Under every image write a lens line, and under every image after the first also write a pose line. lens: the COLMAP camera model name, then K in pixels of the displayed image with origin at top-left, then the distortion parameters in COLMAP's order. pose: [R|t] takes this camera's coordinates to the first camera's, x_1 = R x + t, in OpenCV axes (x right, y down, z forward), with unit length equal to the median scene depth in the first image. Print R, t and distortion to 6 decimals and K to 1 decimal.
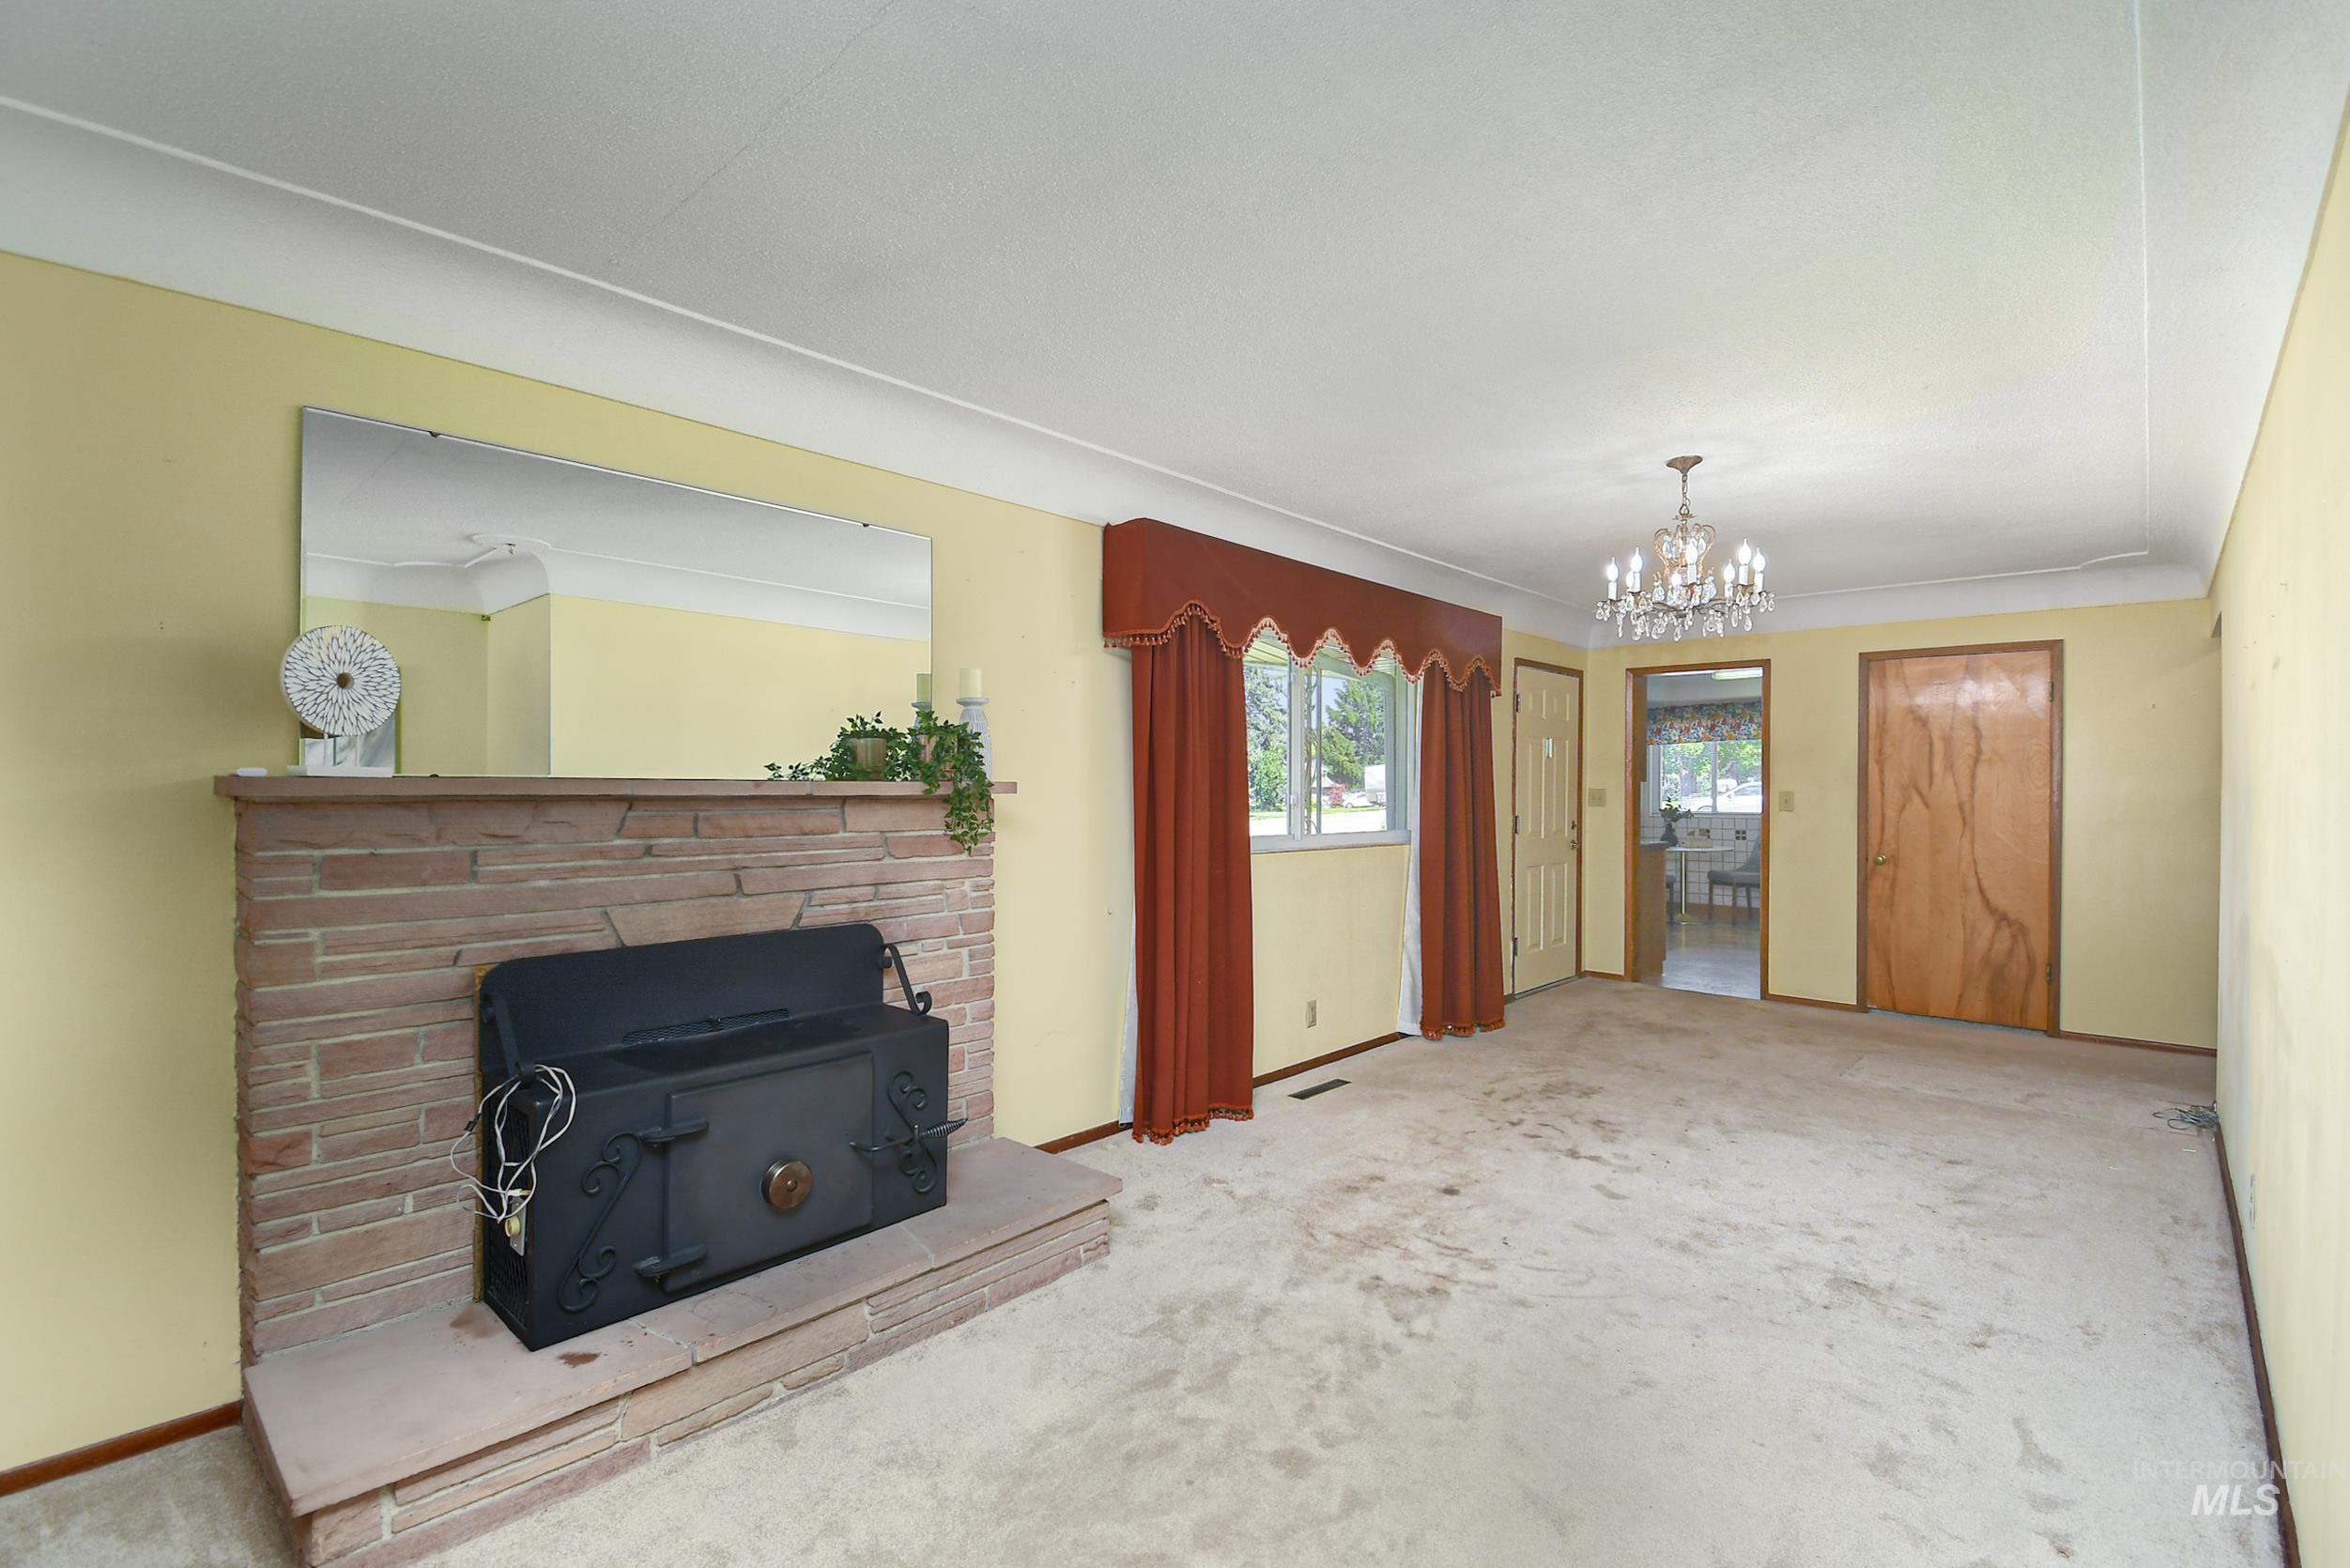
lens RADIAL K [[1030.4, 0, 1172.5], [0, 1030.4, 790.2], [0, 0, 1]] dist [0.009039, -0.000723]
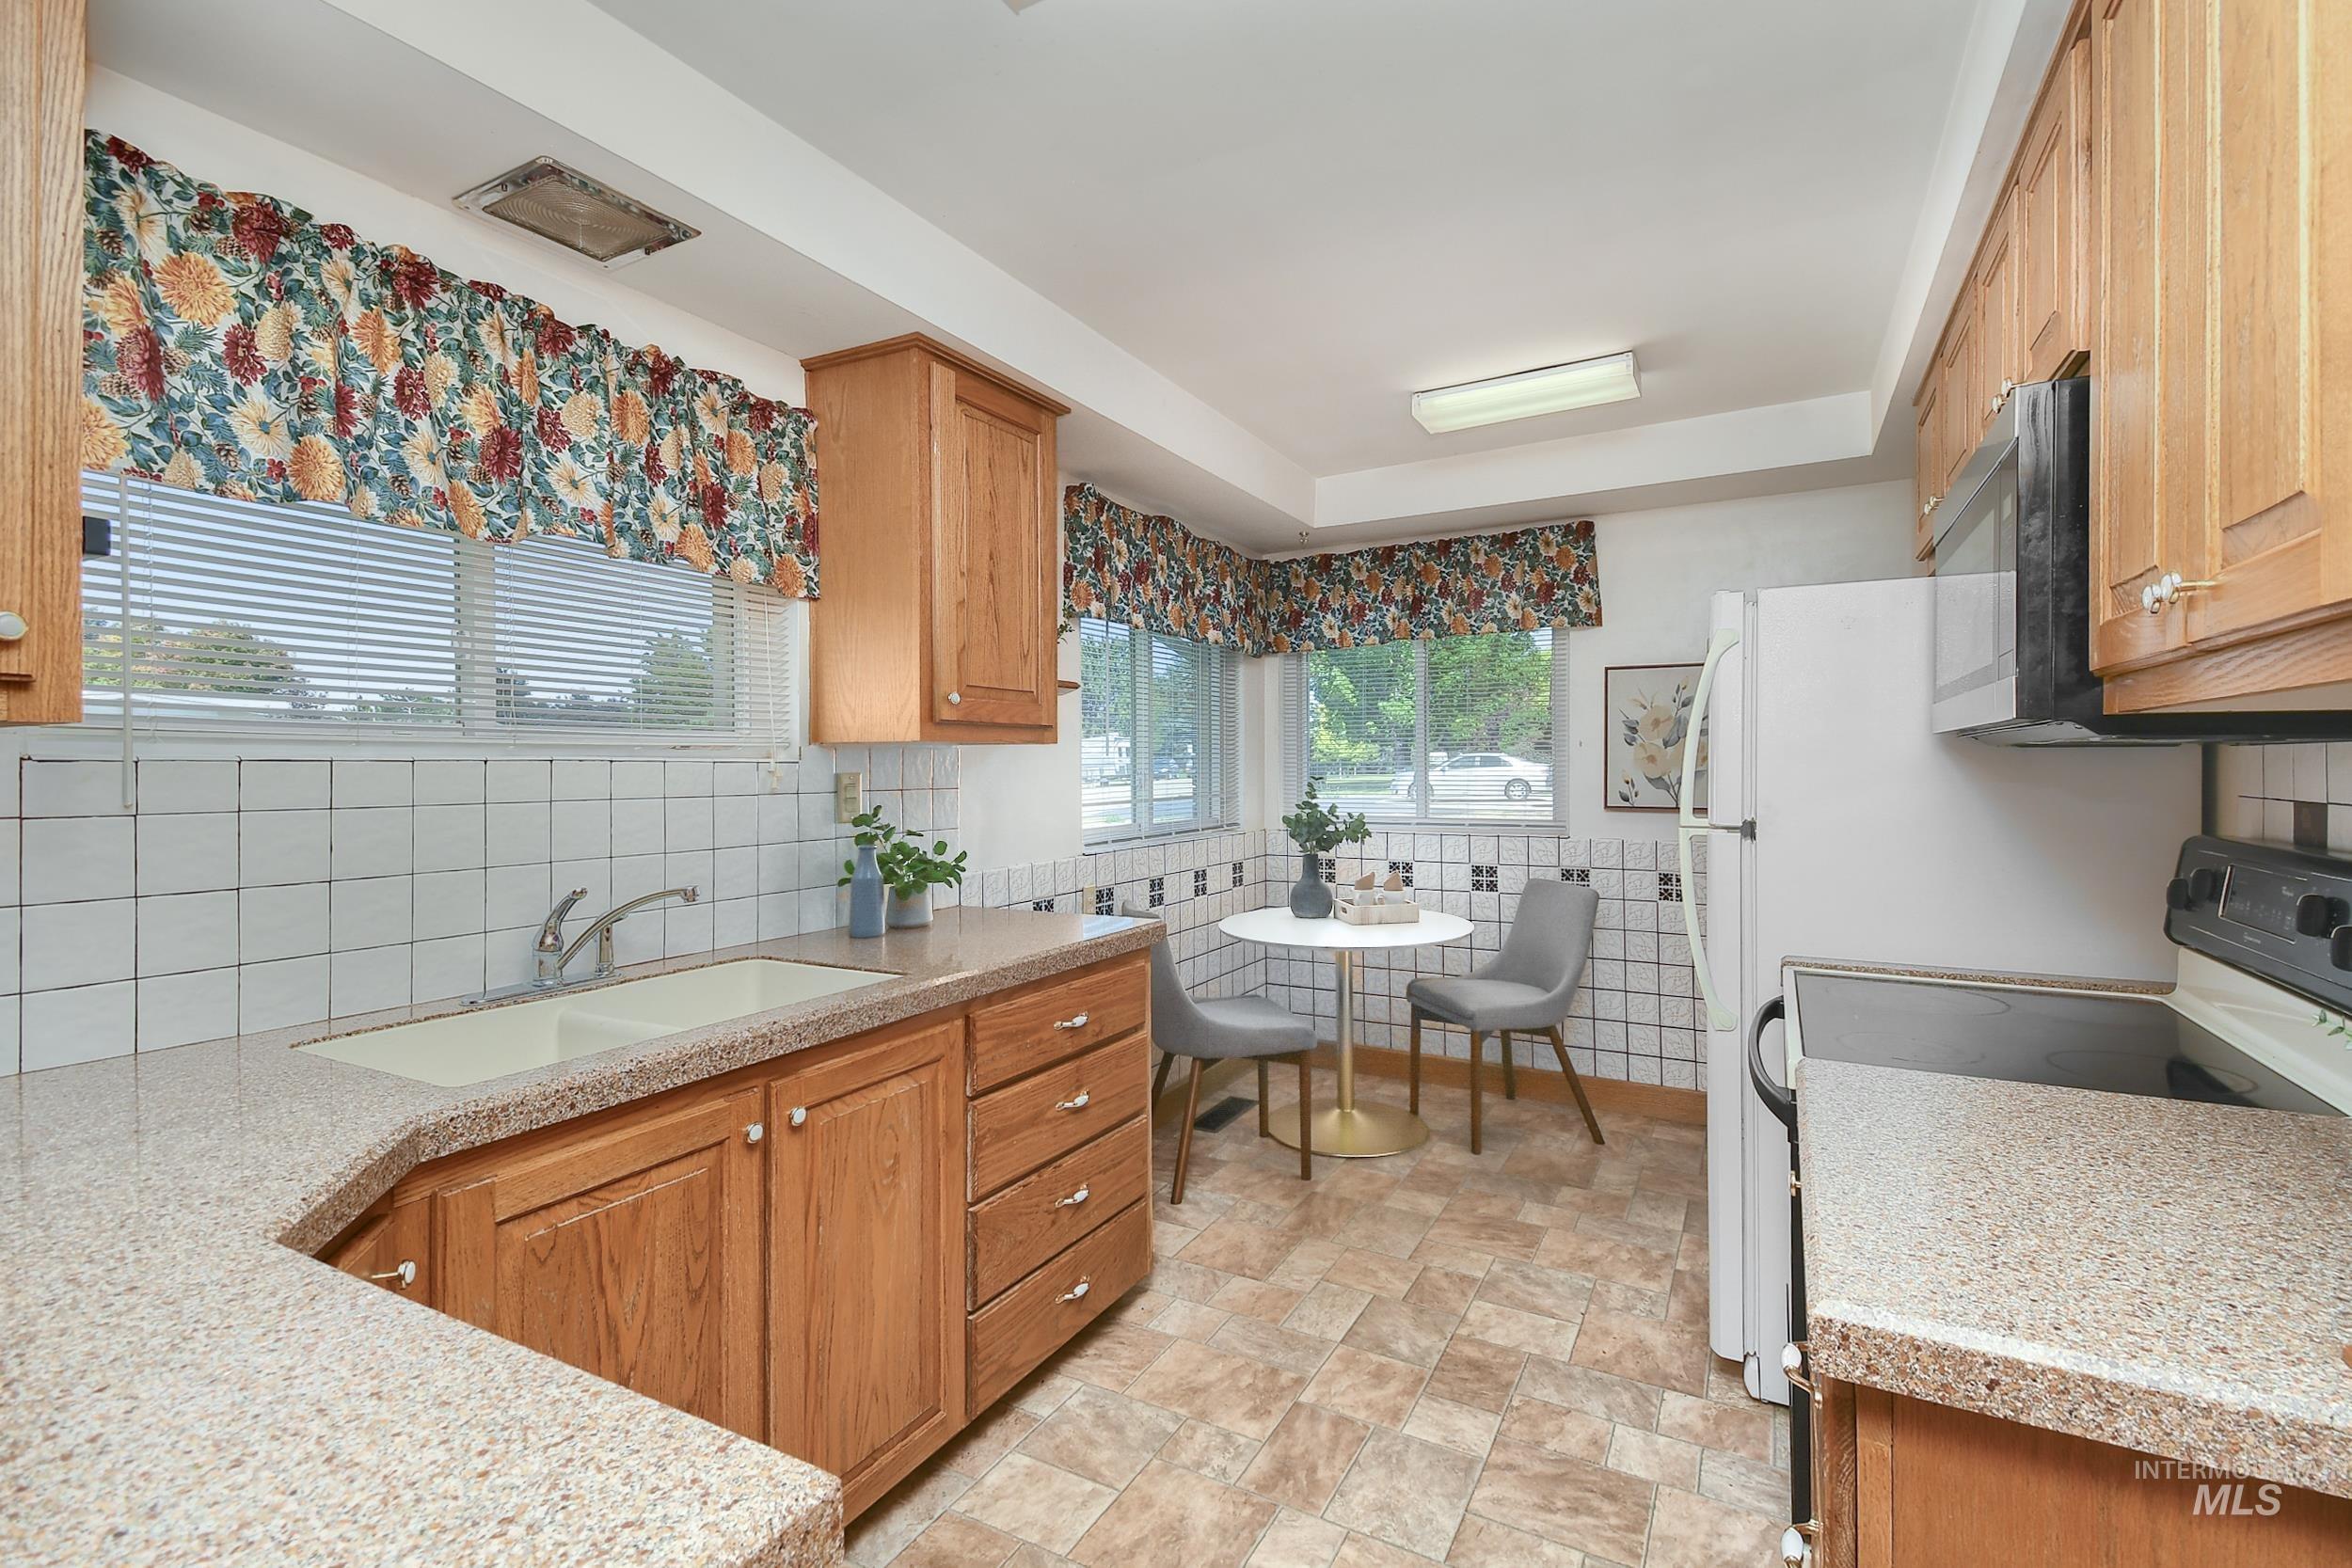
lens RADIAL K [[1031.1, 0, 1175.8], [0, 1031.1, 781.8], [0, 0, 1]] dist [0.009039, -0.000723]
pose [[0.971507, -0.013449, 0.236629, 0.967299], [0.010244, 0.999838, 0.014766, 0.000317], [-0.236789, -0.011922, 0.971488, 1.820307]]
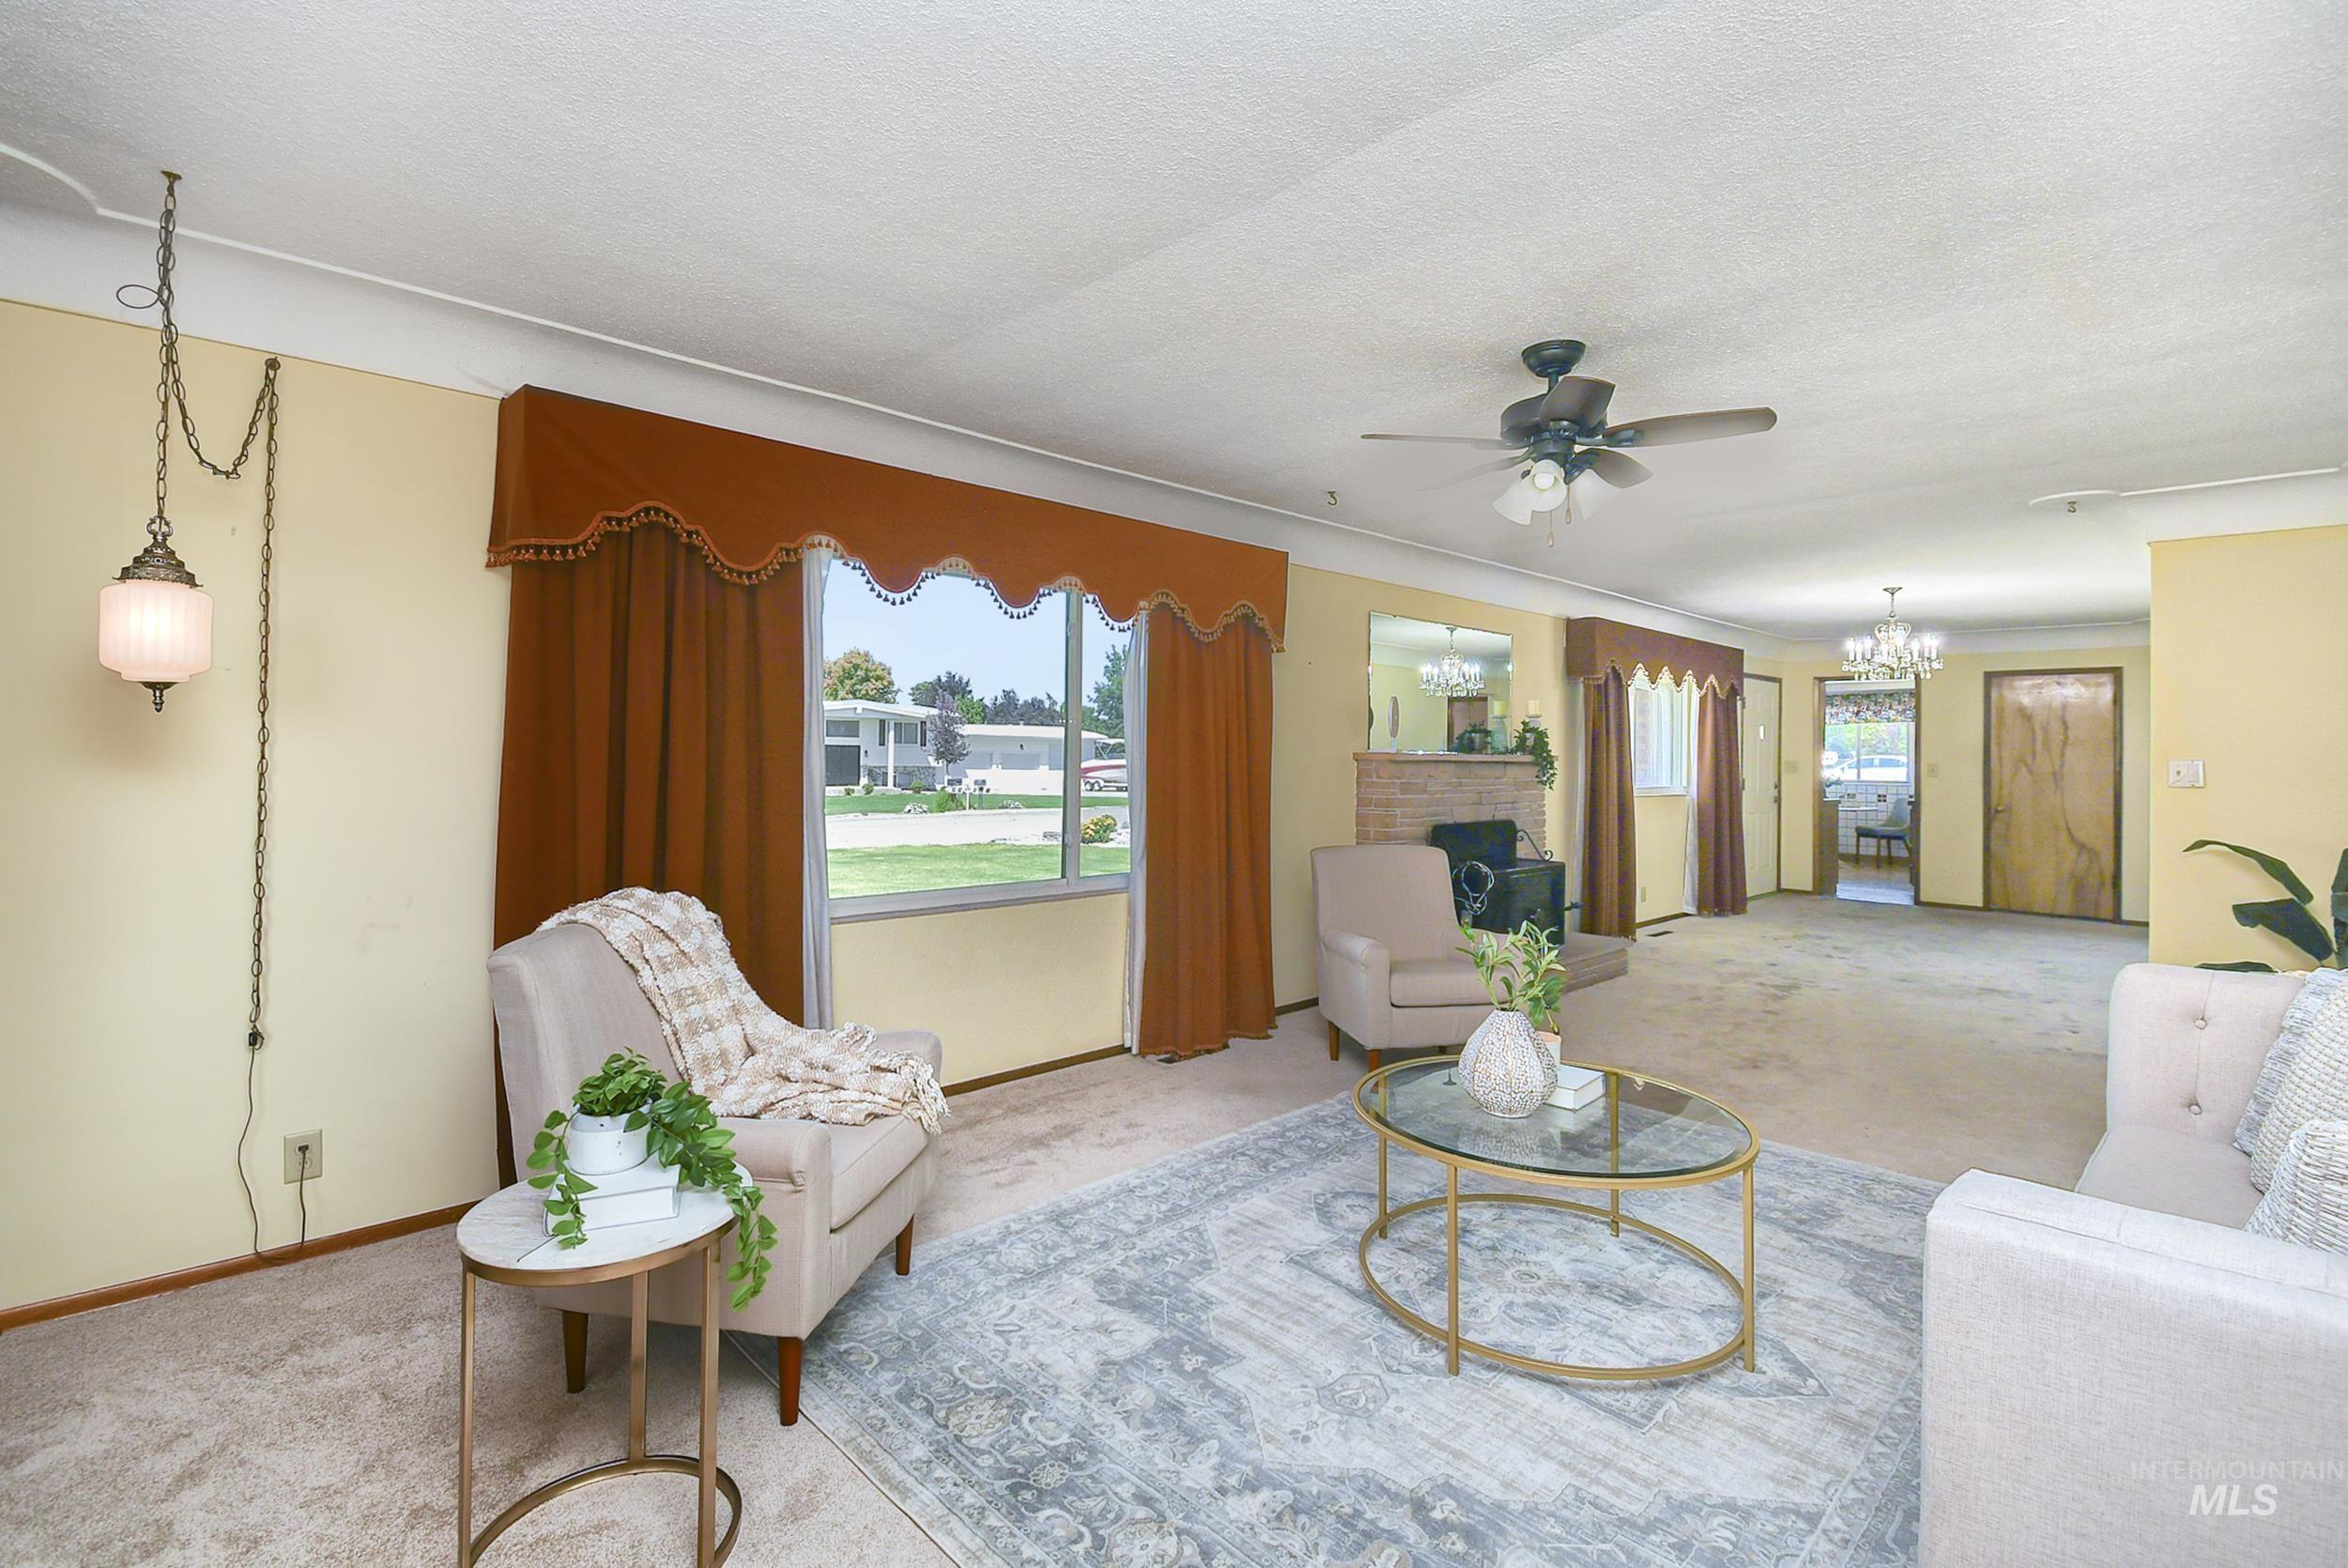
lens RADIAL K [[1060.0, 0, 1177.3], [0, 1060.0, 746.1], [0, 0, 1]] dist [0.010930, -0.000487]
pose [[0.998552, 0.005992, -0.053457, -0.675613], [-0.006696, 0.999893, -0.012996, 0.005776], [0.053374, 0.013335, 0.998486, -0.972240]]
